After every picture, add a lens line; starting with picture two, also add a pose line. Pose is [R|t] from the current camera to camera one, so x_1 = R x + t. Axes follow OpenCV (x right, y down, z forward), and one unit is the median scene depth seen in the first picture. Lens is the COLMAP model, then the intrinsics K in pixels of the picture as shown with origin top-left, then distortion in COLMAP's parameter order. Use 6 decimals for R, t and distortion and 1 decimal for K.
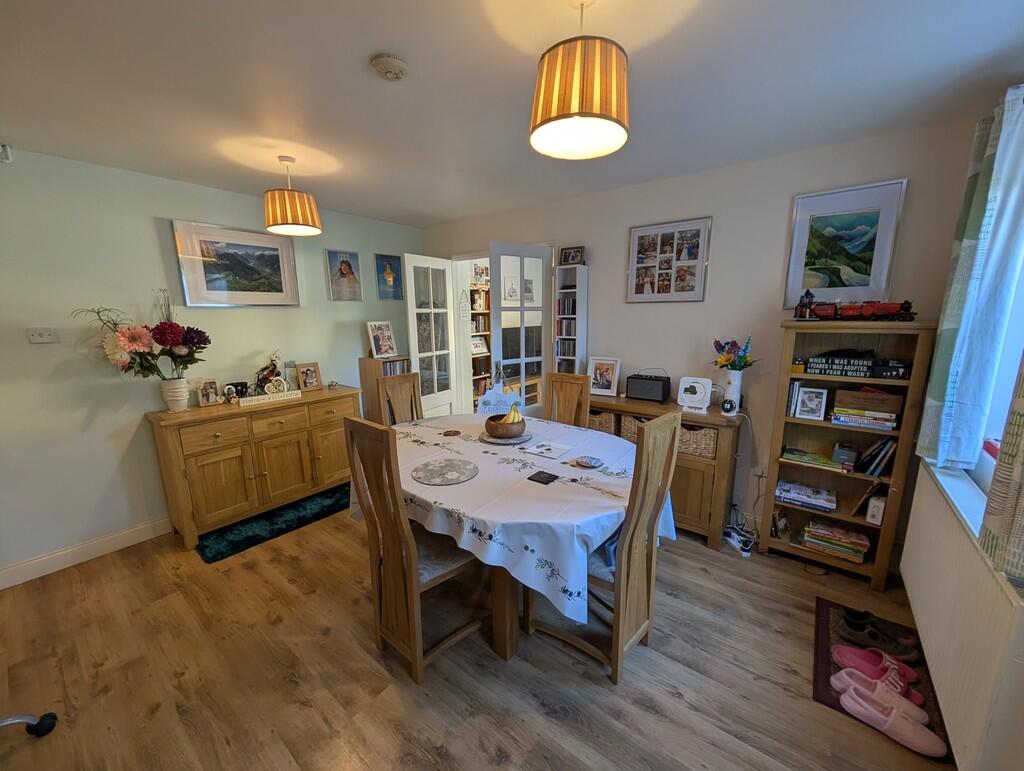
lens RADIAL K [[392.6, 0, 508.5], [0, 392.6, 391.9], [0, 0, 1]] dist [0.003096, 0.000059]
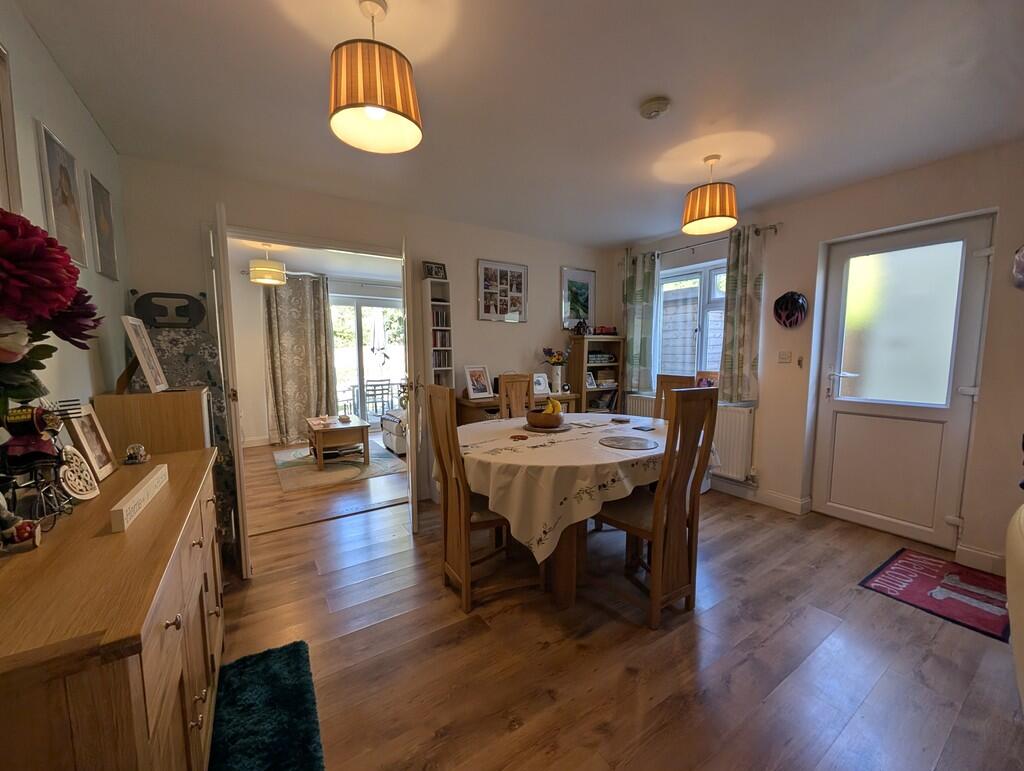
lens RADIAL K [[392.6, 0, 509.7], [0, 392.6, 389.4], [0, 0, 1]] dist [0.003096, 0.000059]
pose [[0.331272, -0.080051, 0.940133, -0.880762], [0.186242, 0.982339, 0.018019, -0.023953], [-0.924972, 0.169123, 0.340330, 0.590086]]
